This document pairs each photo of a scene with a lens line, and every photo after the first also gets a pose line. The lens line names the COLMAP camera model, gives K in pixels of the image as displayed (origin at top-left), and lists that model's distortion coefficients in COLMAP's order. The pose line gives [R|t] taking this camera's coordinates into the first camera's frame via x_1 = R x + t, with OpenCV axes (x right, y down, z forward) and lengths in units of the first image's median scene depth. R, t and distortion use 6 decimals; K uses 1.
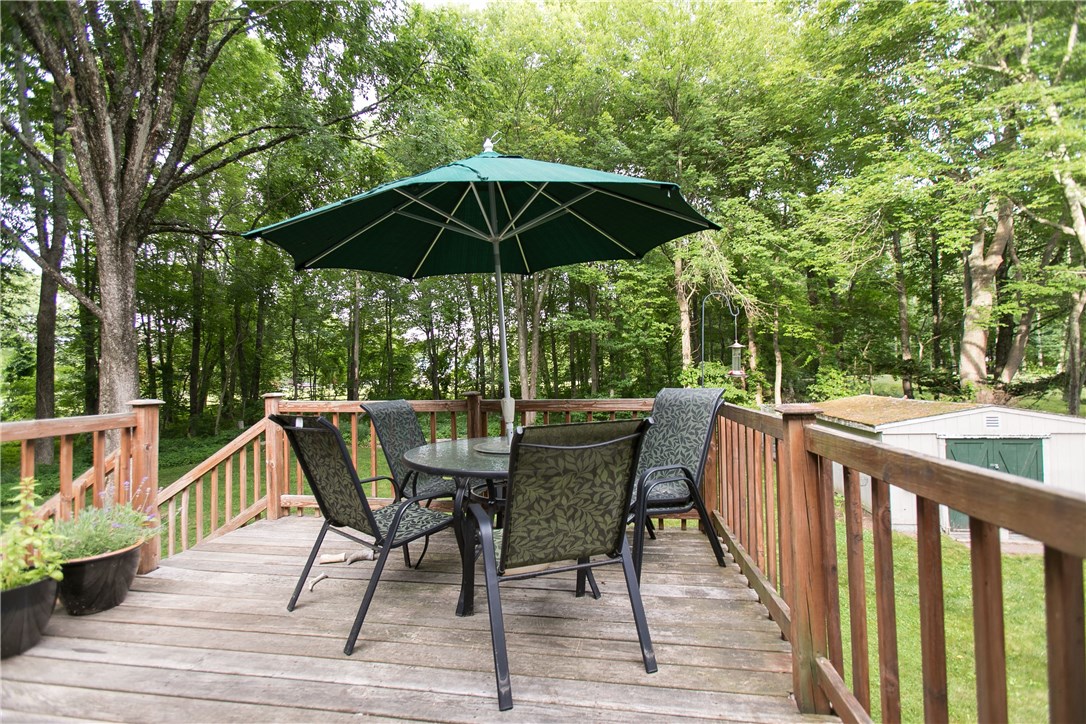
lens RADIAL K [[480.5, 0, 543.0], [0, 480.5, 362.0], [0, 0, 1]] dist [-0.000536, 0.010482]
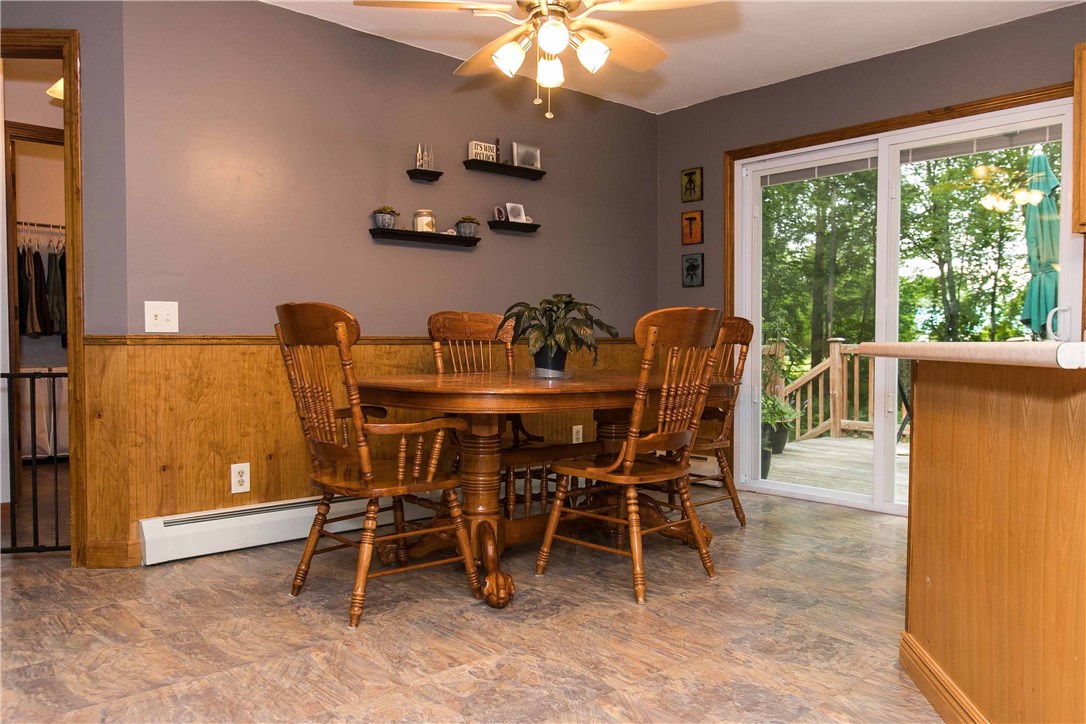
lens RADIAL K [[814.6, 0, 545.6], [0, 814.6, 365.0], [0, 0, 1]] dist [0.008128, -0.003333]
pose [[0.779285, 0.032878, -0.625807, 0.019482], [0.005854, 0.998197, 0.059733, 0.000386], [0.626643, -0.050213, 0.777688, -0.122809]]
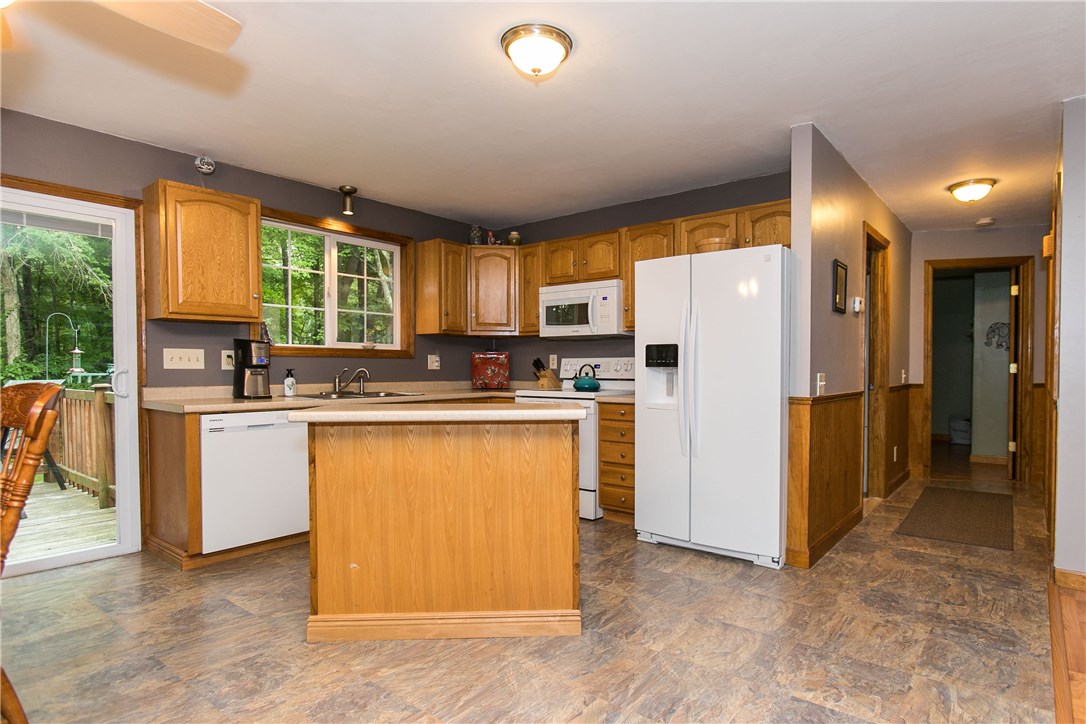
lens RADIAL K [[584.7, 0, 573.3], [0, 584.7, 381.1], [0, 0, 1]] dist [-0.001521, 0.000379]
pose [[0.488077, -0.009123, 0.872753, -0.038934], [-0.027165, 0.999302, 0.025638, -0.002850], [-0.872377, -0.036222, 0.487489, -0.111721]]
